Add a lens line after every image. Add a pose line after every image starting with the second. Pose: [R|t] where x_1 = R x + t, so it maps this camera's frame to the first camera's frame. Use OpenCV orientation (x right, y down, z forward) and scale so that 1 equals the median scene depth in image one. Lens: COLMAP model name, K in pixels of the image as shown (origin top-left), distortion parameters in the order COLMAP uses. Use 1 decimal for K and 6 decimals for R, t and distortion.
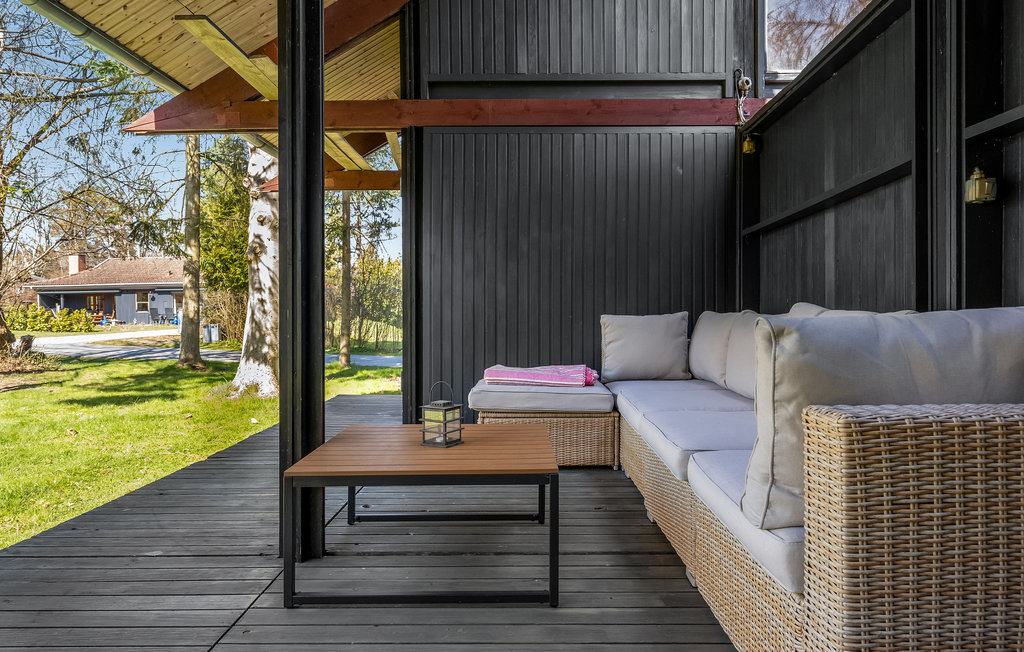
lens RADIAL K [[662.6, 0, 512.0], [0, 662.6, 326.0], [0, 0, 1]] dist [0.003374, 0.000704]
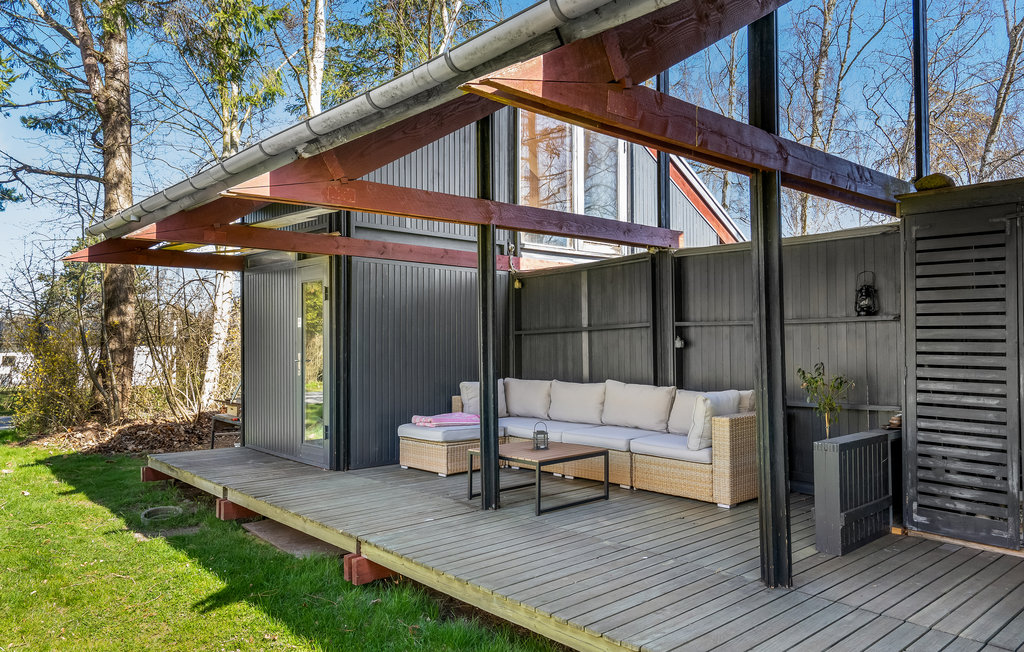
lens RADIAL K [[730.3, 0, 512.0], [0, 730.3, 326.0], [0, 0, 1]] dist [0.000241, 0.000049]
pose [[0.718787, 0.017732, 0.695004, -2.035335], [0.015107, 0.999040, -0.041113, -0.155649], [-0.695066, 0.040051, 0.717829, -0.801742]]
